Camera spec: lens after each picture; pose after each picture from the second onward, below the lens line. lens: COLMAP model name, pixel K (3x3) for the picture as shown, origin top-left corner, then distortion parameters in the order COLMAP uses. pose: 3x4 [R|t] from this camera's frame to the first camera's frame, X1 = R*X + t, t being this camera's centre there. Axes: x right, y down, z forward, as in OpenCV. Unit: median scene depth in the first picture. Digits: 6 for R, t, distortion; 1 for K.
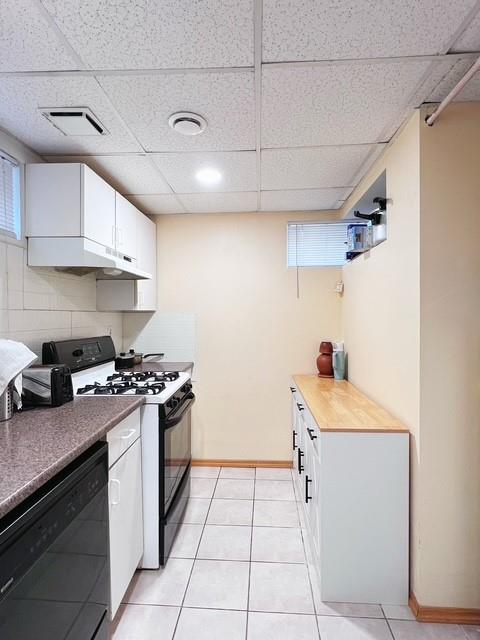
lens RADIAL K [[337.0, 0, 239.4], [0, 337.0, 318.6], [0, 0, 1]] dist [-0.003655, -0.000517]
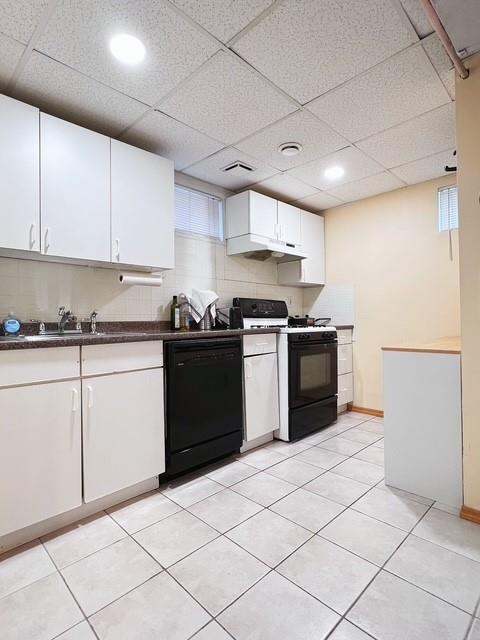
lens RADIAL K [[337.0, 0, 240.1], [0, 337.0, 318.9], [0, 0, 1]] dist [-0.003655, -0.000517]
pose [[0.745956, -0.010794, -0.665908, 0.555114], [0.003300, 0.999916, -0.012512, 0.185422], [0.665987, 0.007136, 0.745929, -0.257922]]
